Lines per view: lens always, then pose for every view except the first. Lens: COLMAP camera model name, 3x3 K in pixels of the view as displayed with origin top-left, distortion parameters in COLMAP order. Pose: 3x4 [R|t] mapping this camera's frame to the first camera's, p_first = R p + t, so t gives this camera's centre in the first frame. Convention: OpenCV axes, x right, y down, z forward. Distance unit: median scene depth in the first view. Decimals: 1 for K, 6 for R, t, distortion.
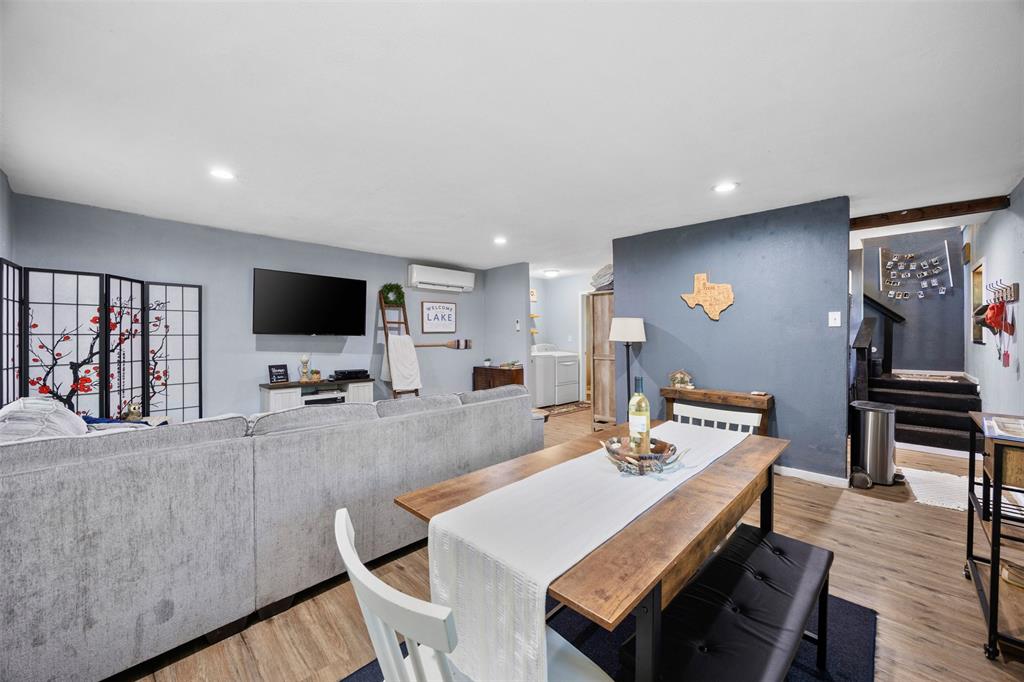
lens RADIAL K [[394.8, 0, 515.1], [0, 394.8, 339.6], [0, 0, 1]] dist [-0.001909, -0.000686]
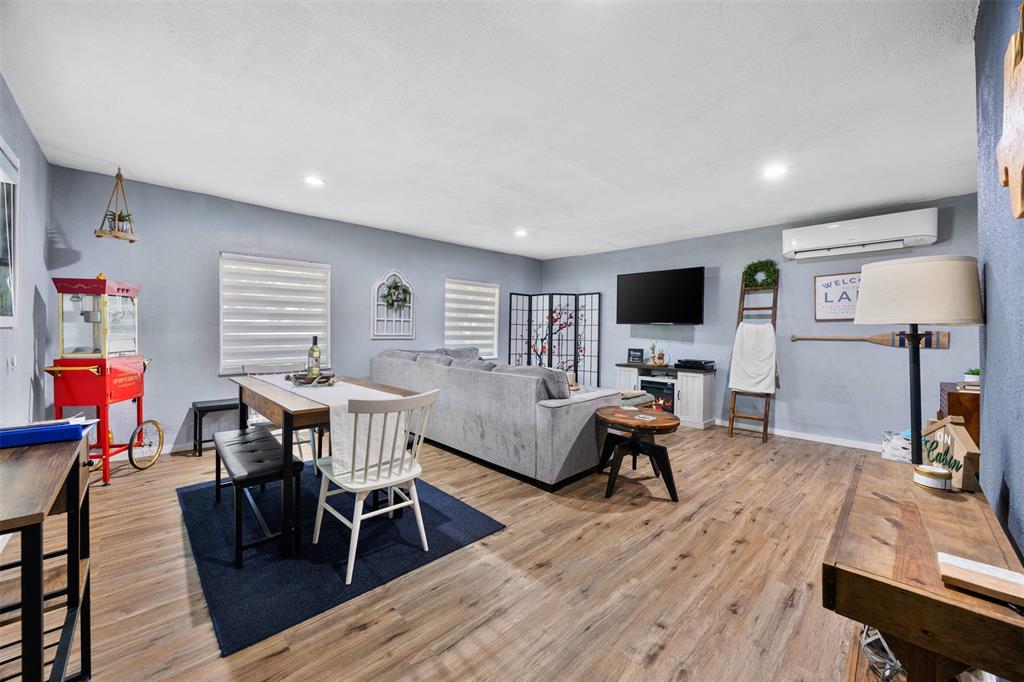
lens RADIAL K [[394.8, 0, 506.1], [0, 394.8, 333.7], [0, 0, 1]] dist [-0.001909, -0.000686]
pose [[-0.038270, 0.004193, -0.999259, 0.806542], [-0.020478, 0.999778, 0.004980, 0.023062], [0.999058, 0.020653, -0.038176, 0.776186]]
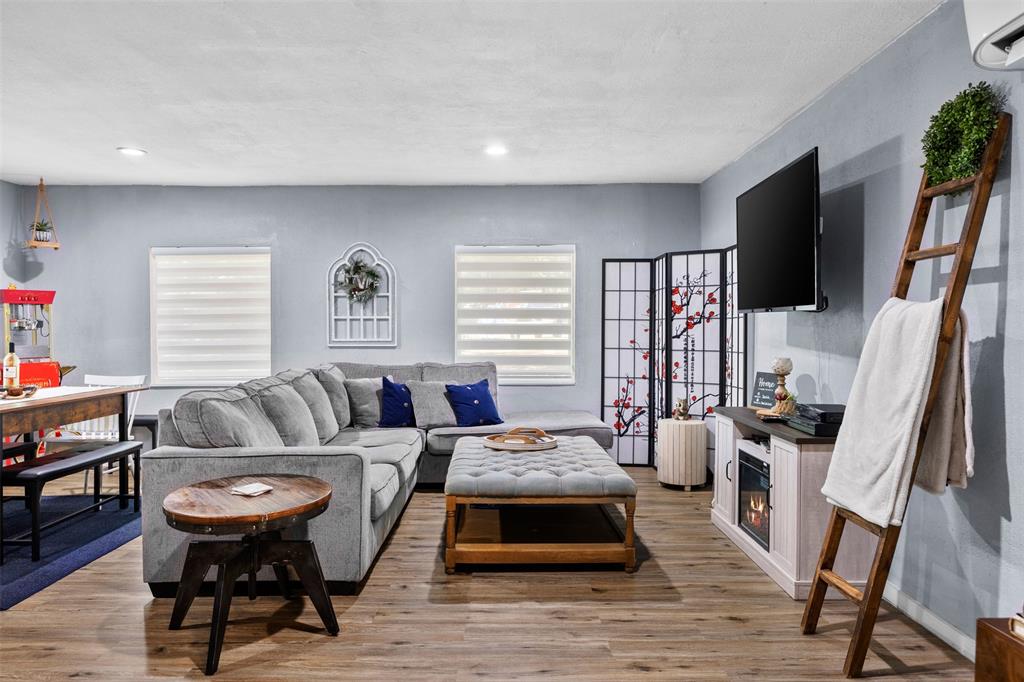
lens RADIAL K [[678.9, 0, 512.5], [0, 678.9, 344.7], [0, 0, 1]] dist [-0.010278, 0.005325]
pose [[-0.715151, 0.011787, -0.698871, 0.298187], [-0.006572, 0.999700, 0.023586, 0.011670], [0.698939, 0.021461, -0.714859, 1.701483]]
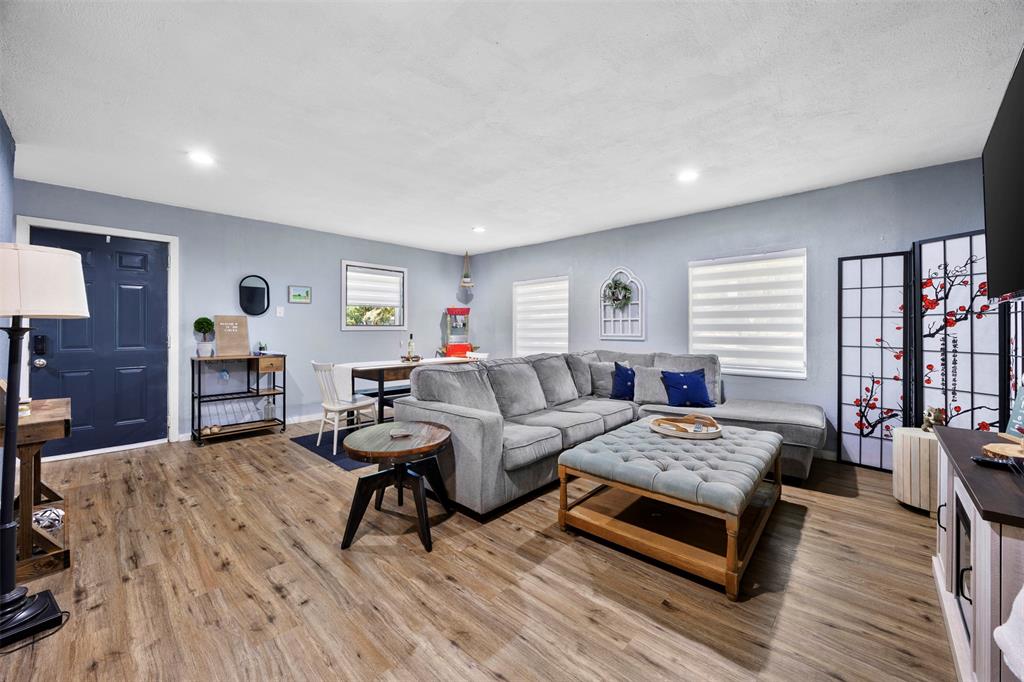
lens RADIAL K [[394.8, 0, 508.8], [0, 394.8, 326.4], [0, 0, 1]] dist [-0.001909, -0.000686]
pose [[-0.999858, -0.004832, -0.016121, -0.158540], [-0.004833, 0.999988, 0.000007, 0.013383], [0.016120, 0.000084, -0.999870, 1.634832]]
